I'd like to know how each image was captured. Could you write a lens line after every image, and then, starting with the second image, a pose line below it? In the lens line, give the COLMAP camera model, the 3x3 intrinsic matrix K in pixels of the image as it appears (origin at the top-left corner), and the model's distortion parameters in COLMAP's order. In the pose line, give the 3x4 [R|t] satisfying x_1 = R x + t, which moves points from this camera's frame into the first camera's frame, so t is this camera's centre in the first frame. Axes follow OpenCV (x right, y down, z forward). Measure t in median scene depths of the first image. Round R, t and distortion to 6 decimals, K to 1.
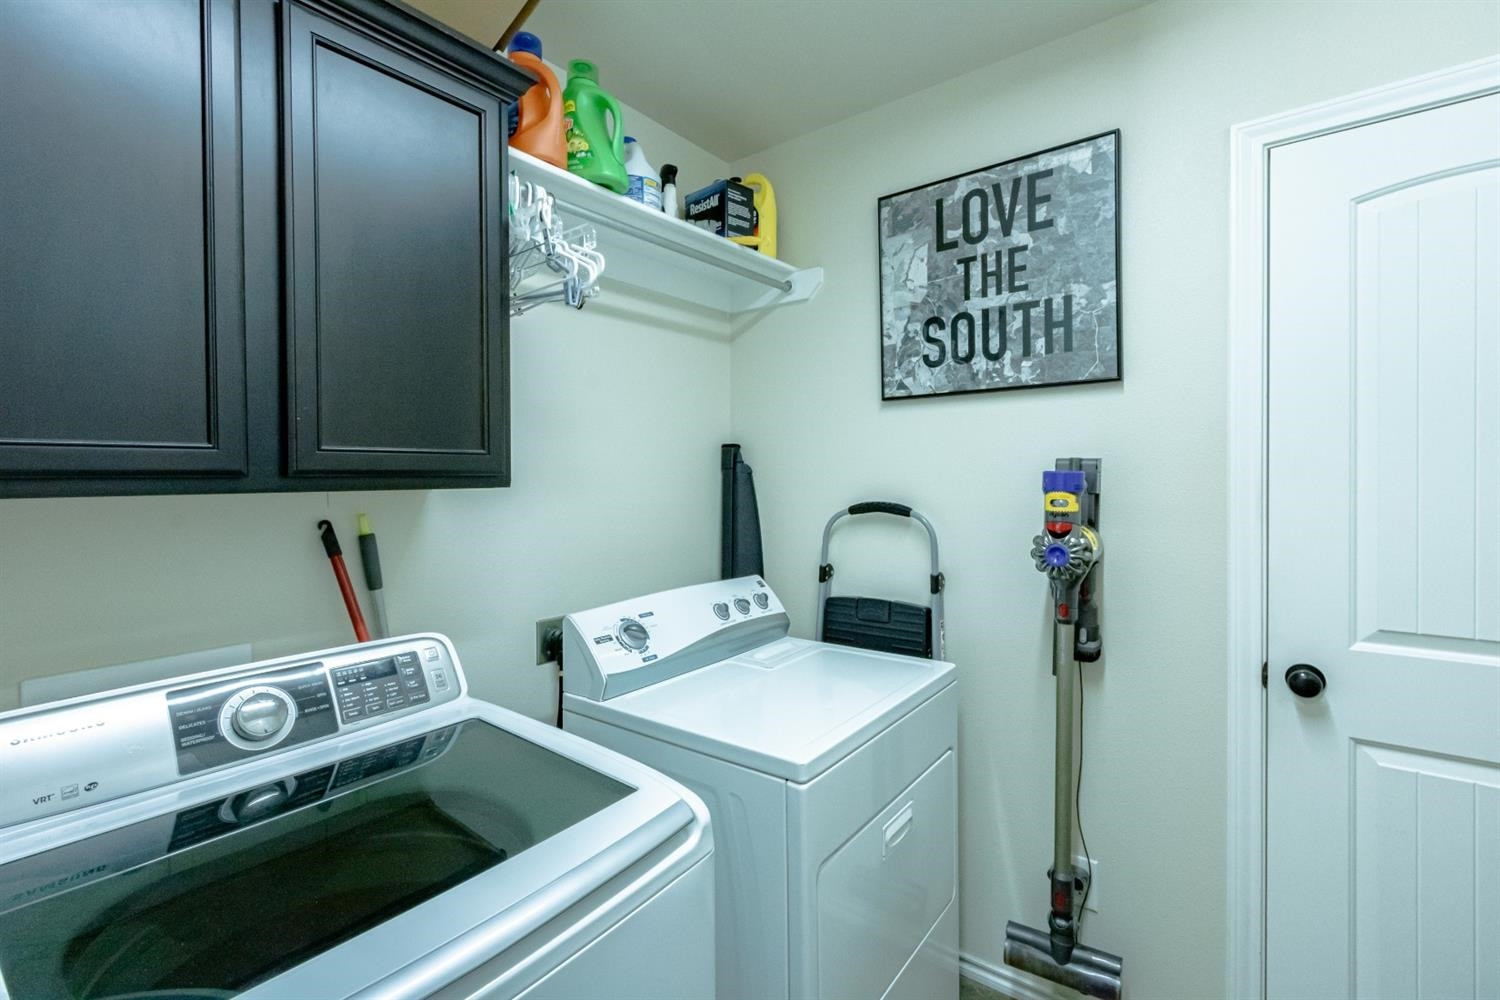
lens RADIAL K [[681.7, 0, 748.3], [0, 681.7, 489.2], [0, 0, 1]] dist [-0.003112, -0.002092]
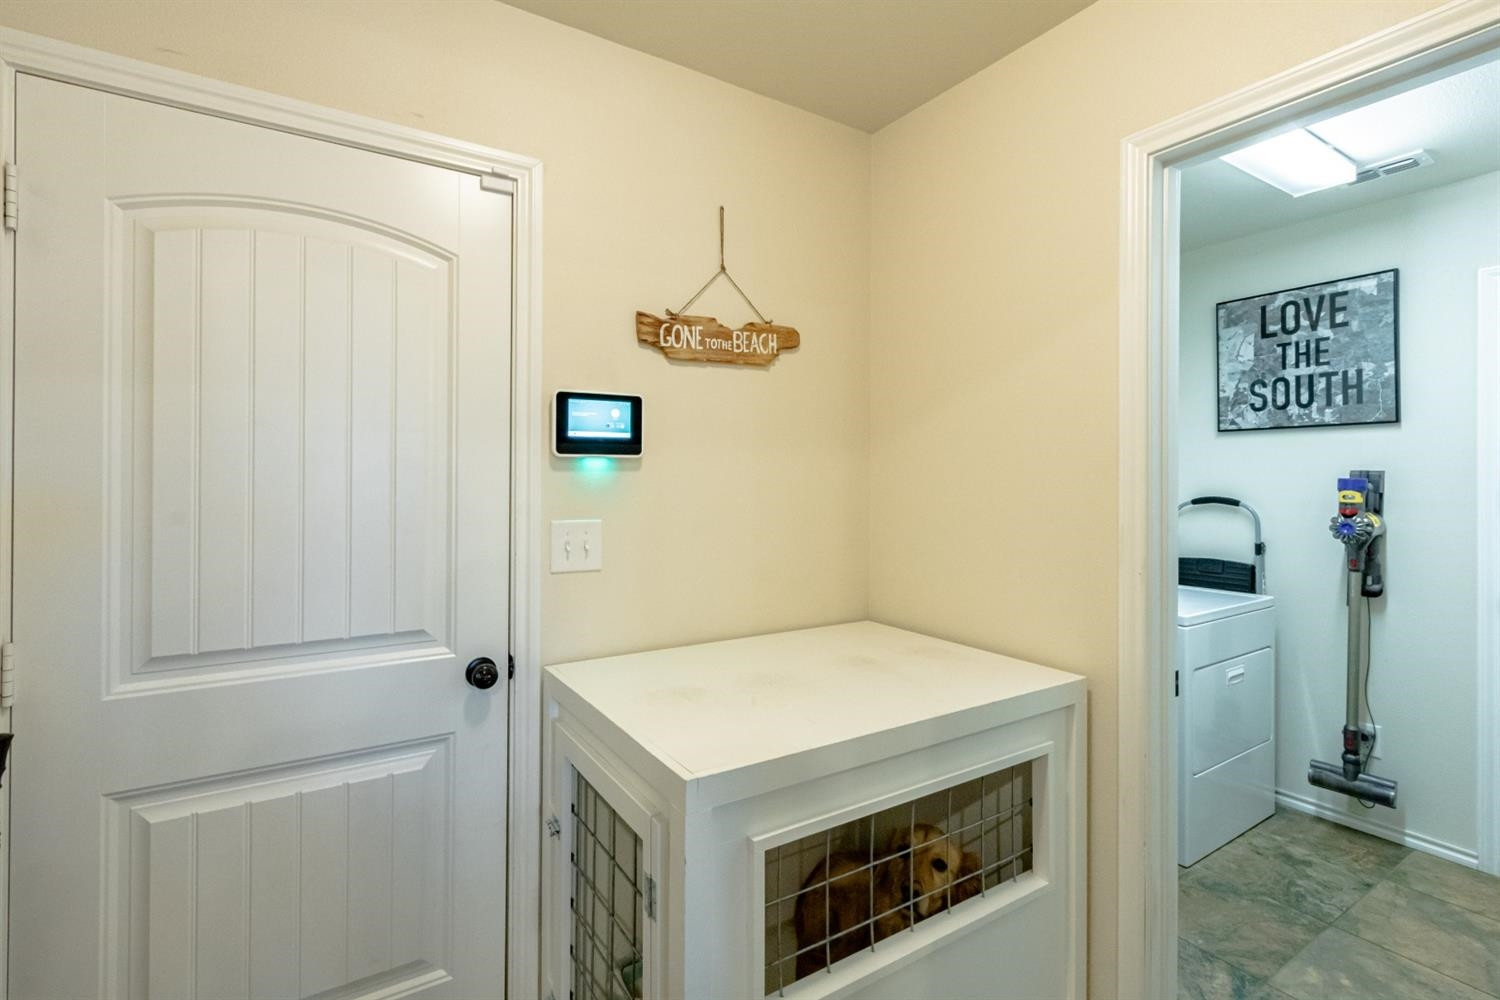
lens RADIAL K [[681.7, 0, 750.5], [0, 681.7, 479.8], [0, 0, 1]] dist [-0.003112, -0.002092]
pose [[0.938179, 0.011335, -0.345965, -0.317280], [-0.016995, 0.999767, -0.013332, 0.022240], [0.345734, 0.018388, 0.938153, -0.982785]]
